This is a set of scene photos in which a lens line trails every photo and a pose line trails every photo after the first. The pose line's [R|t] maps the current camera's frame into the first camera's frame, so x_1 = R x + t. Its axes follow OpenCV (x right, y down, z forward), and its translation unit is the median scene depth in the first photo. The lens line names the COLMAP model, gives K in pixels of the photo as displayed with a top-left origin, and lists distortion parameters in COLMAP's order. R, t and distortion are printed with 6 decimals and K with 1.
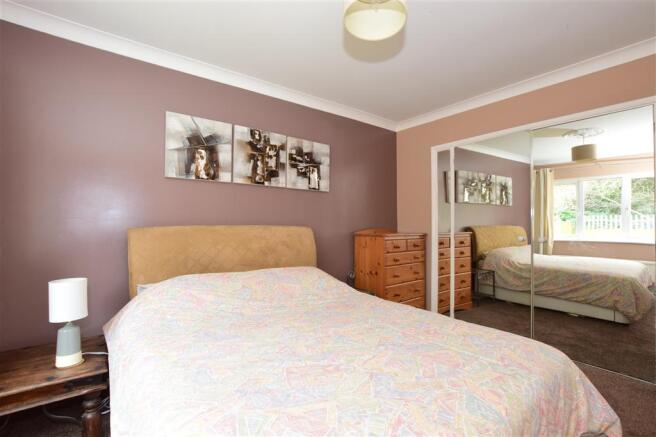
lens RADIAL K [[293.8, 0, 328.0], [0, 293.8, 218.5], [0, 0, 1]] dist [-0.027499, -0.000131]
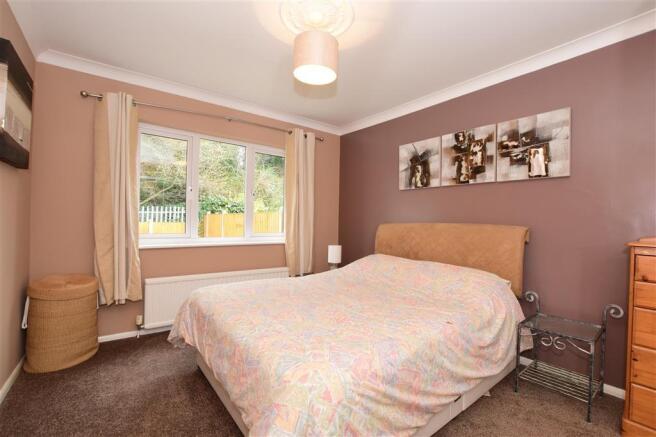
lens RADIAL K [[293.8, 0, 328.0], [0, 293.8, 218.5], [0, 0, 1]] dist [-0.027499, -0.000131]
pose [[-0.003432, -0.009128, -0.999952, 0.779353], [0.003772, 0.999951, -0.009141, 0.013276], [0.999987, -0.003803, -0.003397, 0.518994]]
